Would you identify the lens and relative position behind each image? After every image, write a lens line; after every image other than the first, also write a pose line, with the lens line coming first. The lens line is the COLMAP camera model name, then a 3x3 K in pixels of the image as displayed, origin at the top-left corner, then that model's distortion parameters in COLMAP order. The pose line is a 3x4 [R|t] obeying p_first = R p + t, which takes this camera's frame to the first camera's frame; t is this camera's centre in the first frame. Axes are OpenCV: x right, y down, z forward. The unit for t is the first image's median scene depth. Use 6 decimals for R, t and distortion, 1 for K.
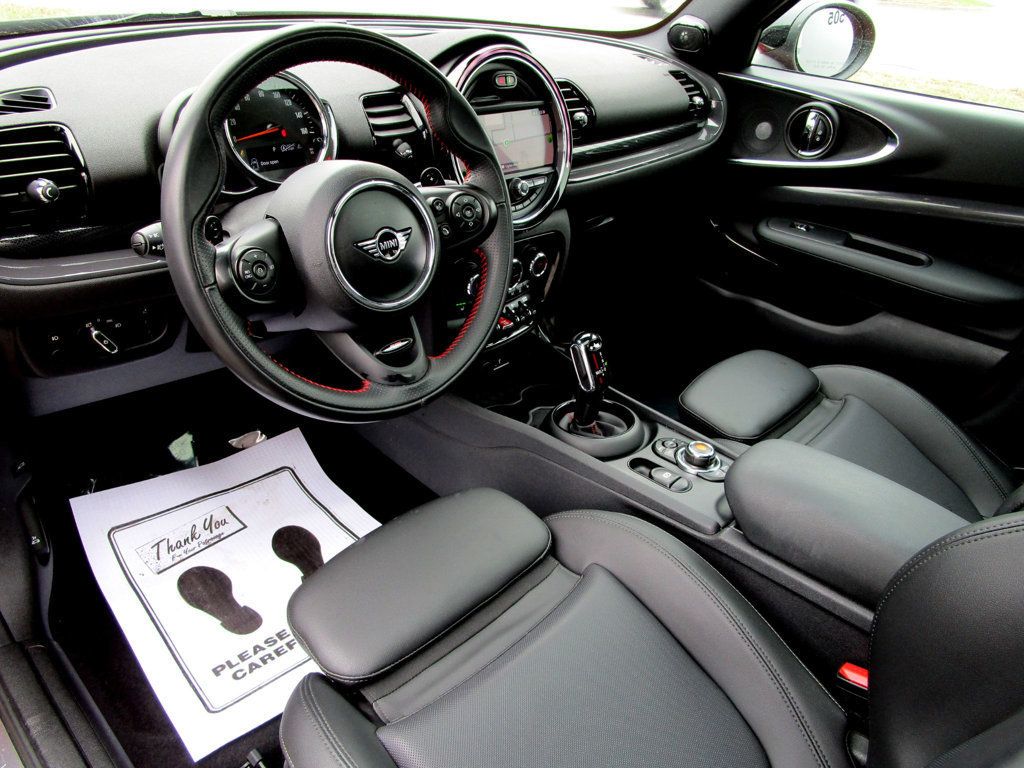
lens RADIAL K [[733.6, 0, 509.5], [0, 733.6, 382.1], [0, 0, 1]] dist [-0.024570, 0.006047]
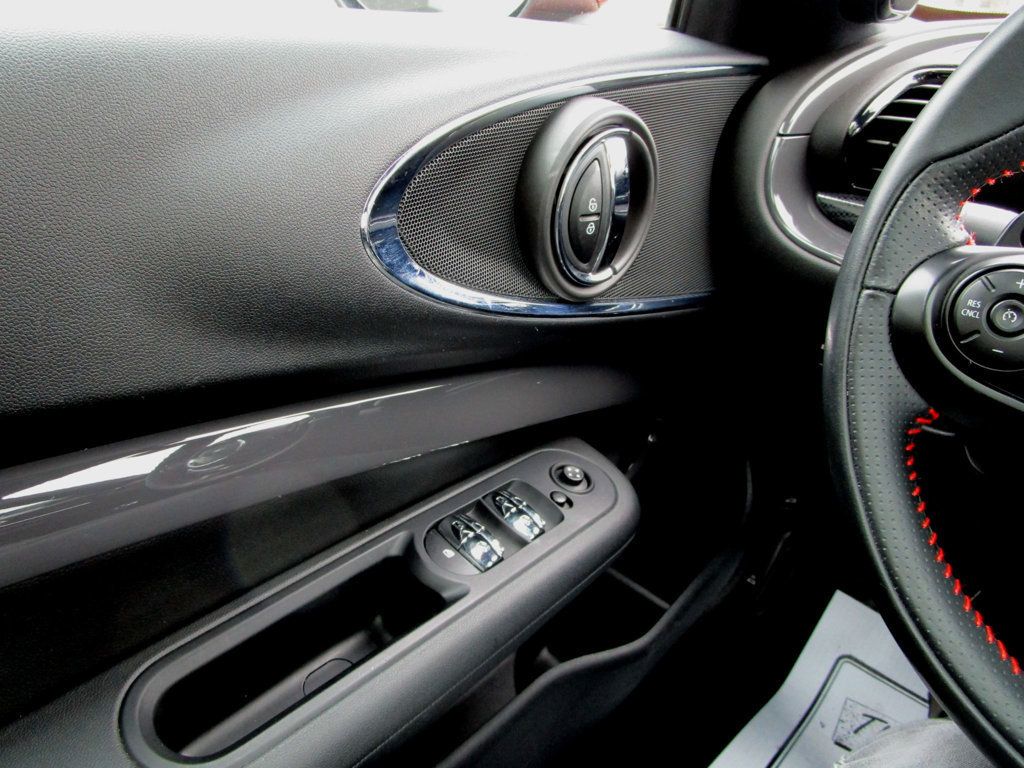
lens RADIAL K [[733.6, 0, 509.5], [0, 733.6, 382.1], [0, 0, 1]] dist [-0.024570, 0.006047]
pose [[0.055533, 0.380379, -0.923162, 0.028906], [-0.559390, 0.777708, 0.286796, -0.036945], [0.827042, 0.500482, 0.255968, 0.310676]]
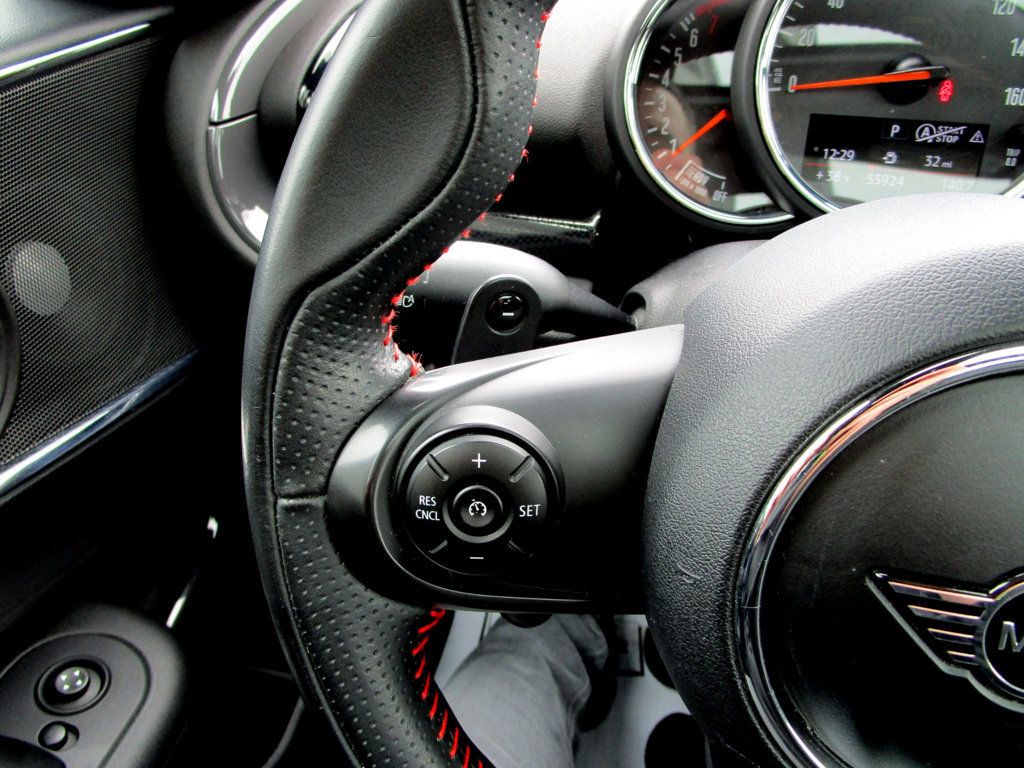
lens RADIAL K [[734.6, 0, 512.0], [0, 734.6, 384.0], [0, 0, 1]] dist [-0.001476, -0.000615]
pose [[0.554560, 0.412714, -0.722585, -0.058213], [-0.403018, 0.892915, 0.200698, -0.116265], [0.728038, 0.179916, 0.661506, 0.374203]]
